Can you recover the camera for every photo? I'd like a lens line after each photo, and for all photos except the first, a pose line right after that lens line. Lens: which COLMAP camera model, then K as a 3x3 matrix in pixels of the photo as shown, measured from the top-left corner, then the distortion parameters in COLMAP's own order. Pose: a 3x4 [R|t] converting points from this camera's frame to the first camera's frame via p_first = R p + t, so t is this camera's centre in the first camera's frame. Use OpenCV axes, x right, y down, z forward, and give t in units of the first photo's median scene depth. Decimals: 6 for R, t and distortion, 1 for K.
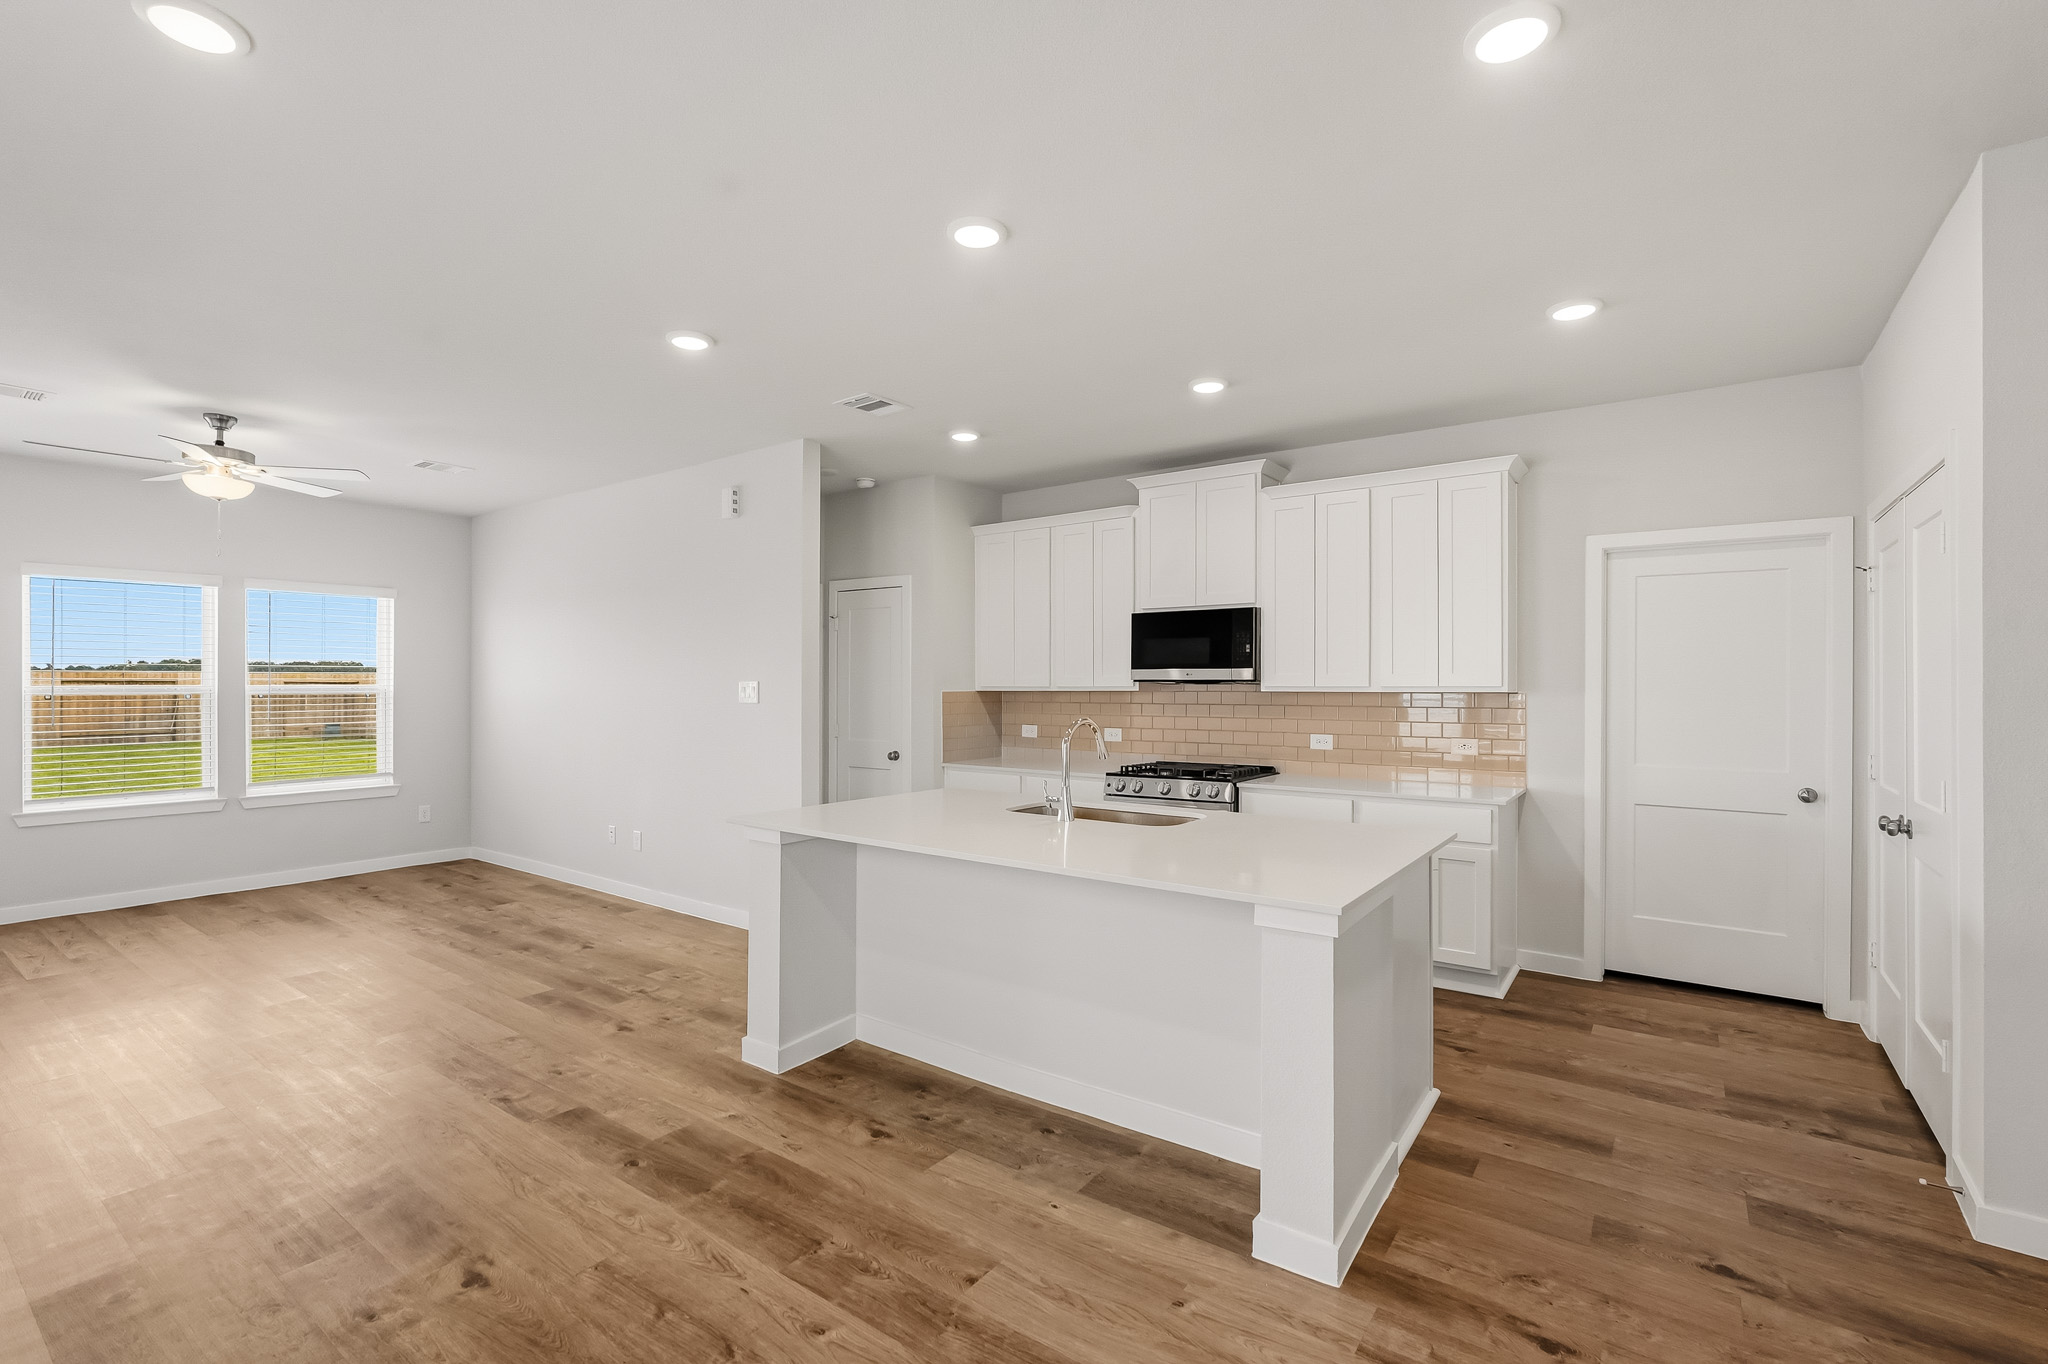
lens RADIAL K [[905.6, 0, 1017.7], [0, 905.6, 691.9], [0, 0, 1]] dist [-0.012904, 0.007052]
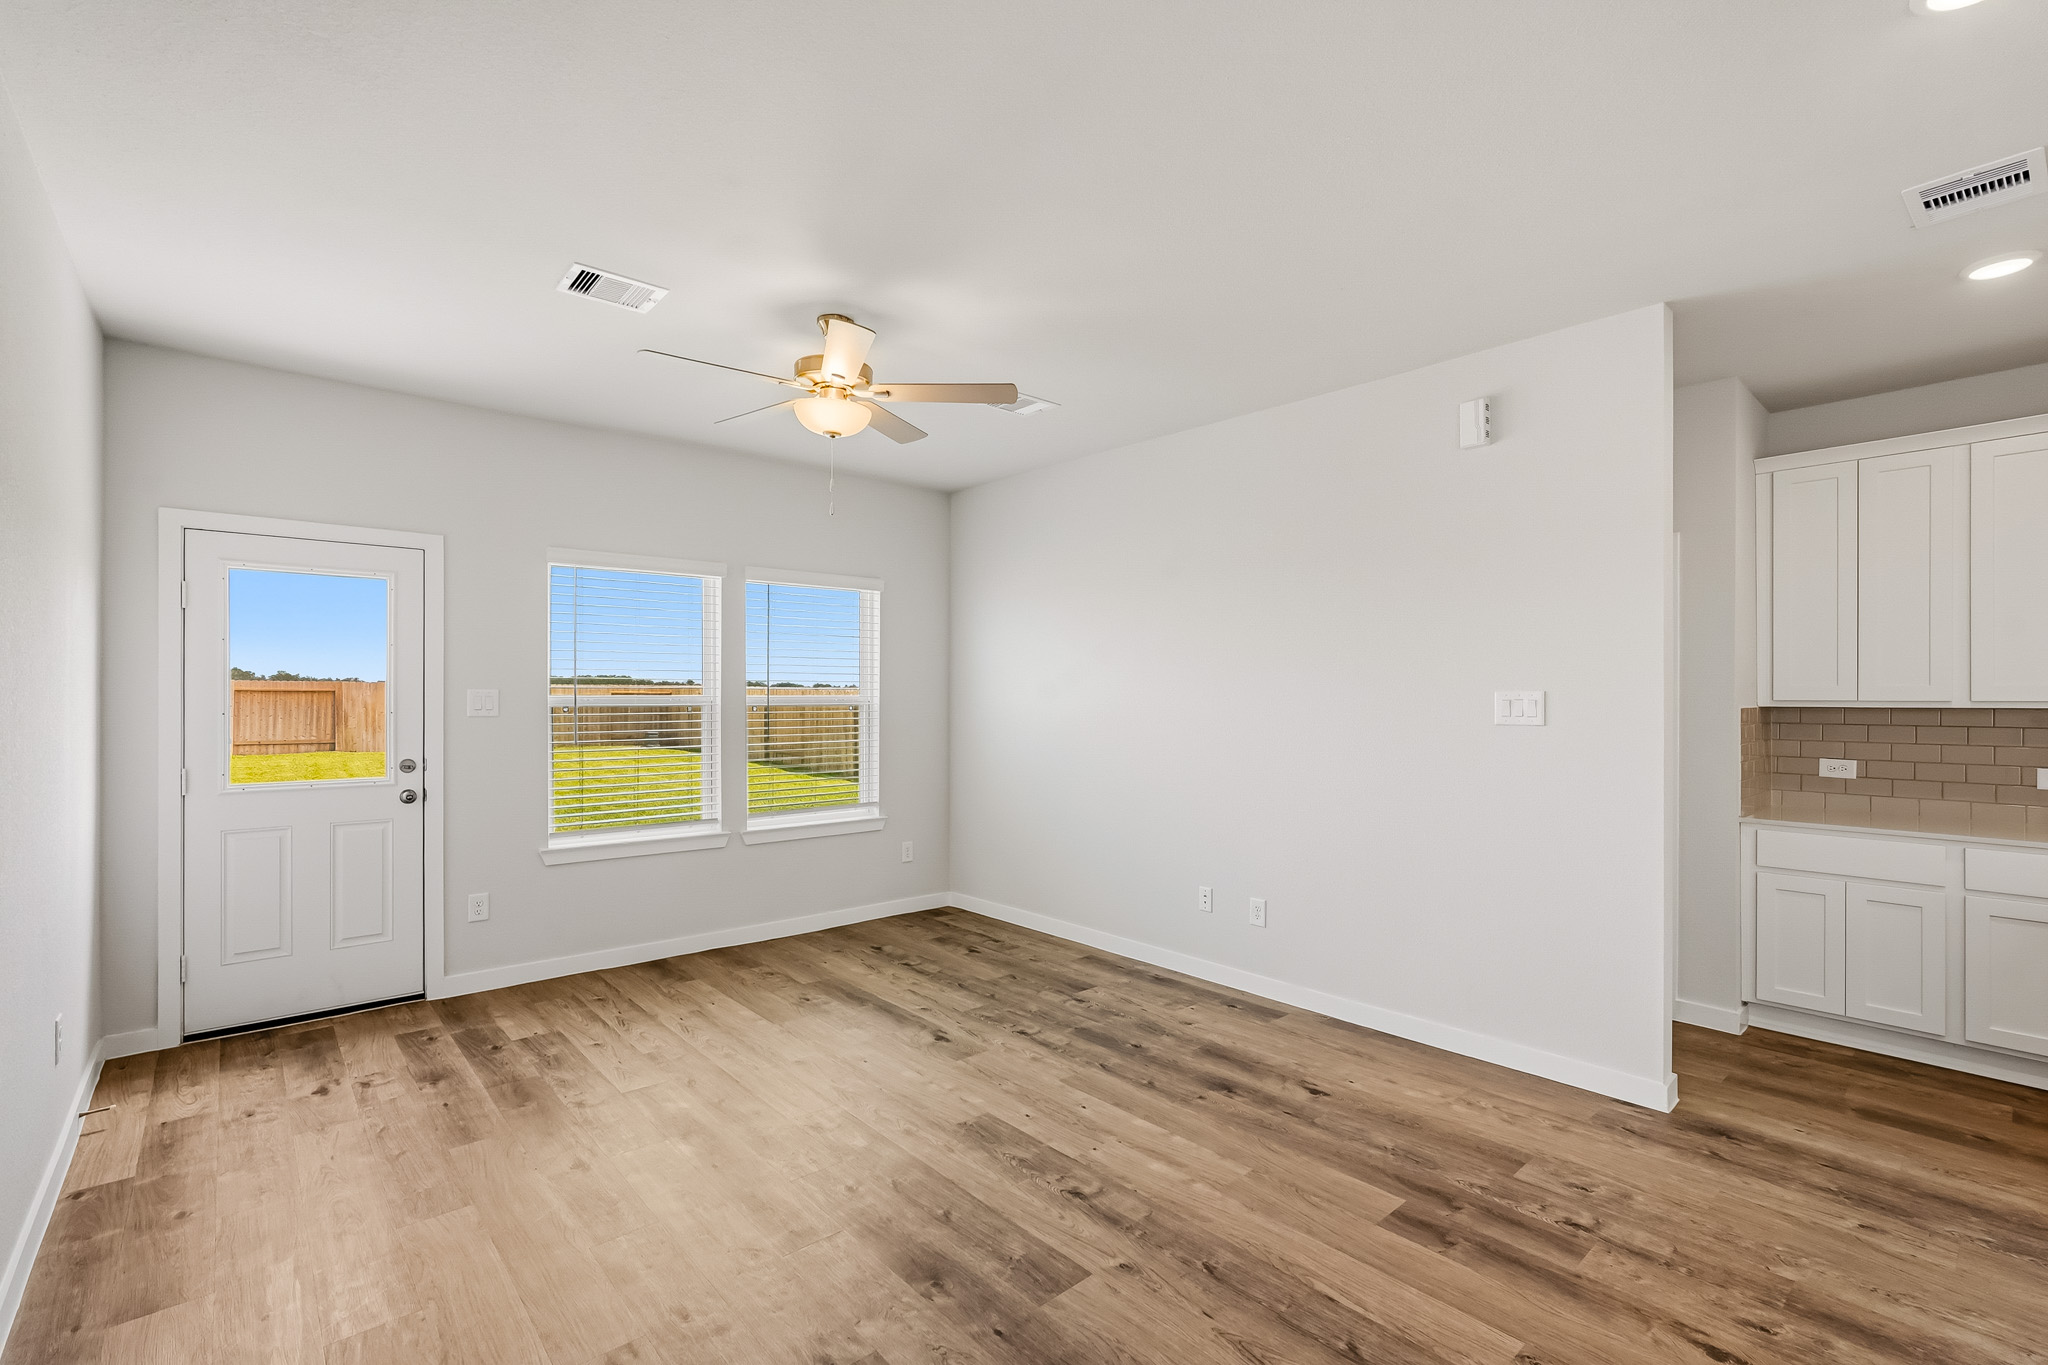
lens RADIAL K [[905.6, 0, 1018.1], [0, 905.6, 691.0], [0, 0, 1]] dist [-0.012904, 0.007052]
pose [[0.976208, 0.001422, -0.216832, -0.555630], [-0.005280, 0.999838, -0.017212, 0.001743], [0.216773, 0.017947, 0.976057, 0.308192]]
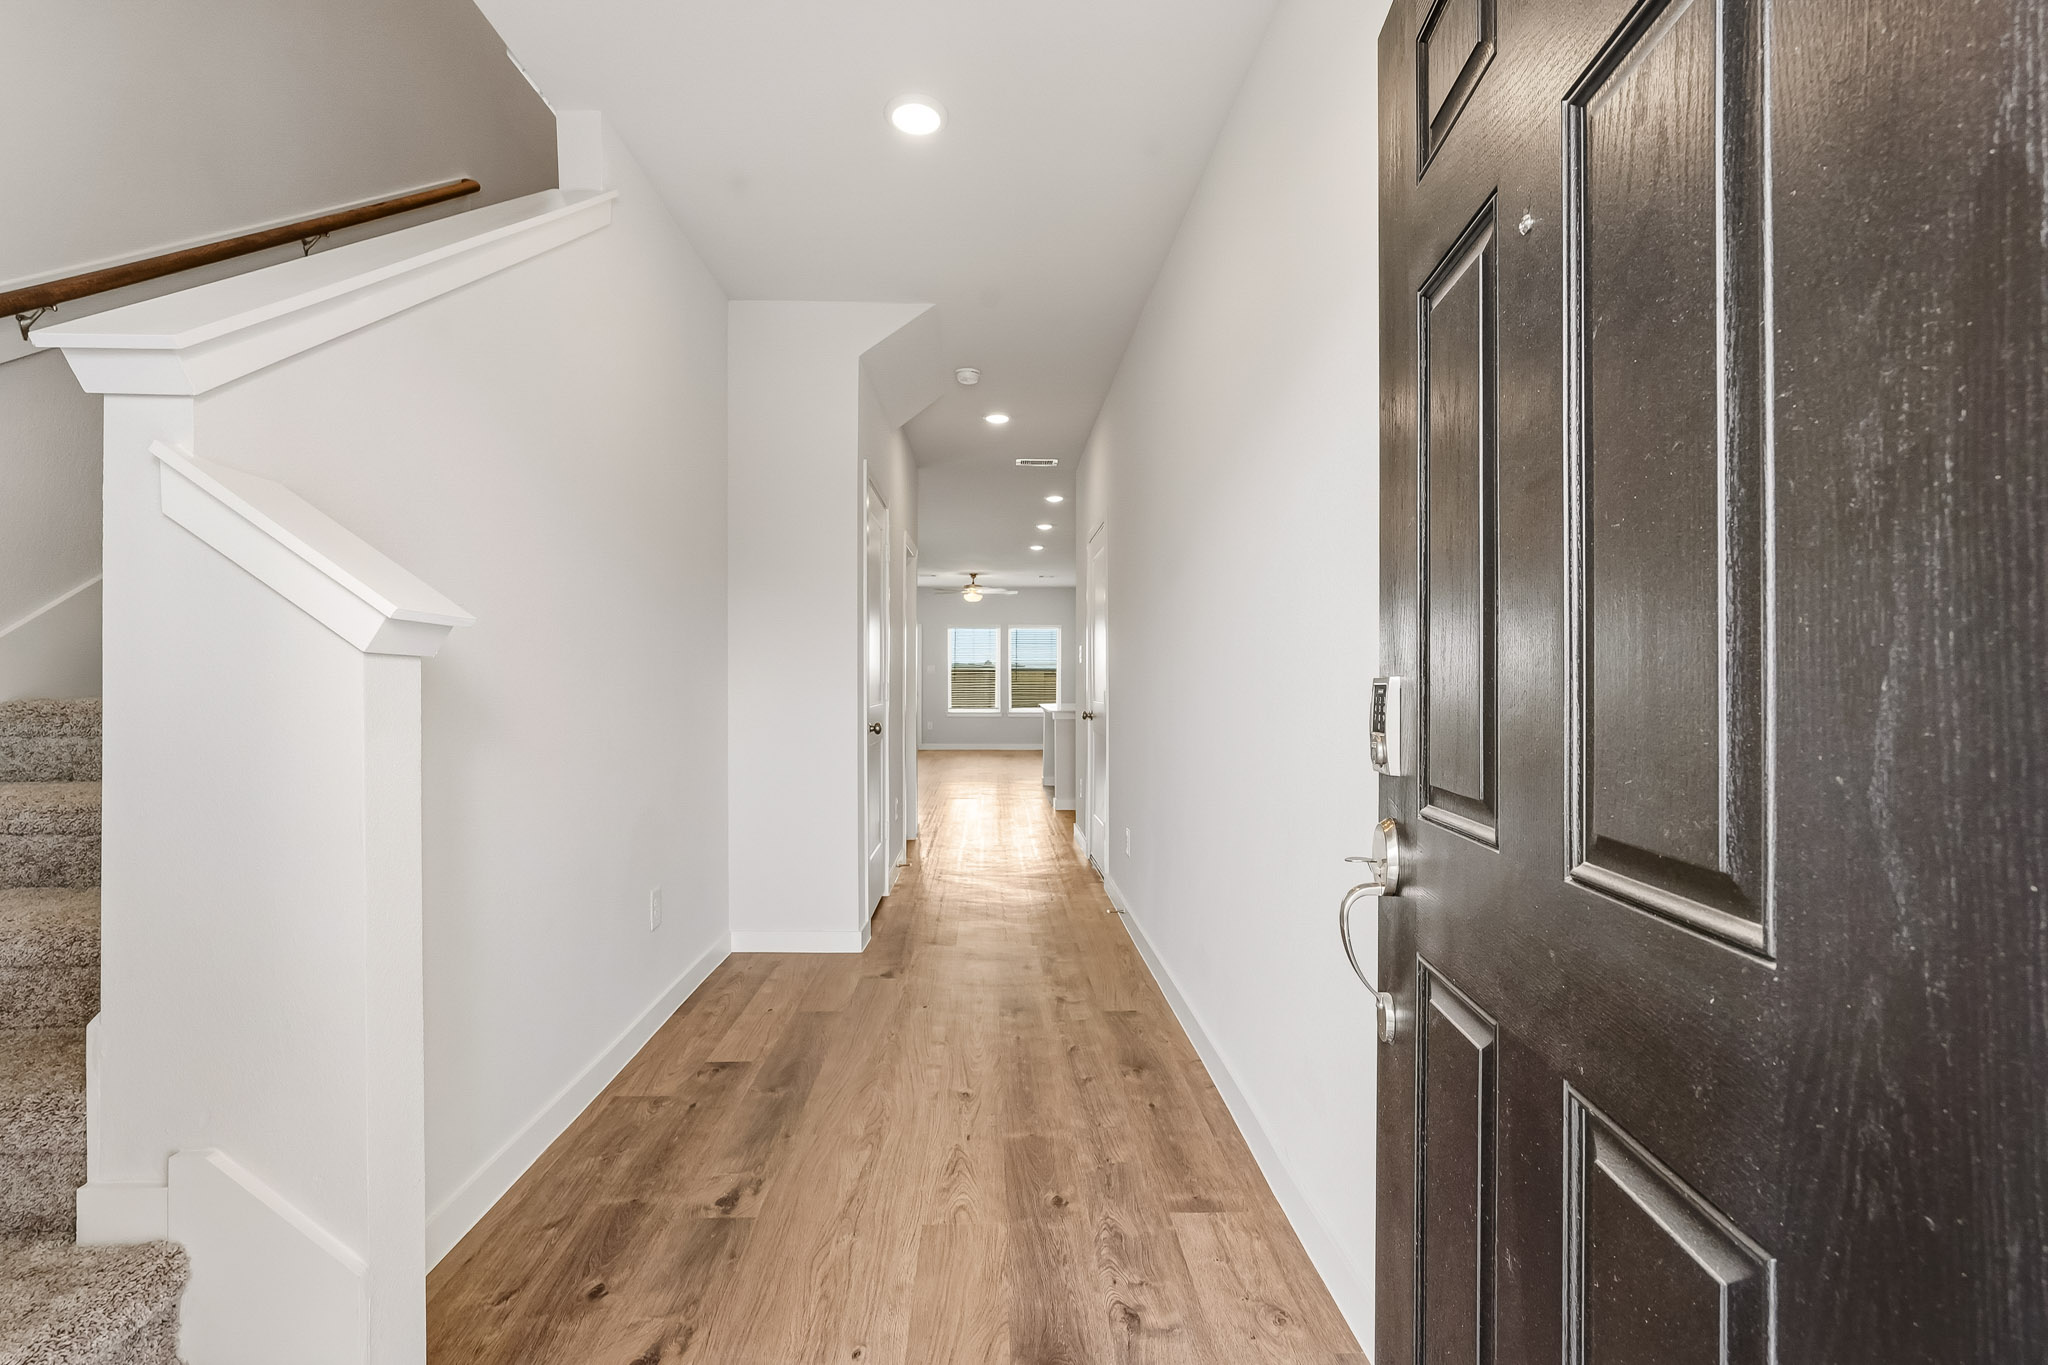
lens RADIAL K [[905.6, 0, 1023.4], [0, 905.6, 683.0], [0, 0, 1]] dist [-0.012904, 0.007052]
pose [[0.617966, 0.003860, -0.786196, 1.445886], [-0.010479, 0.999940, -0.003327, 0.055824], [0.786135, 0.010295, 0.617969, -0.653700]]
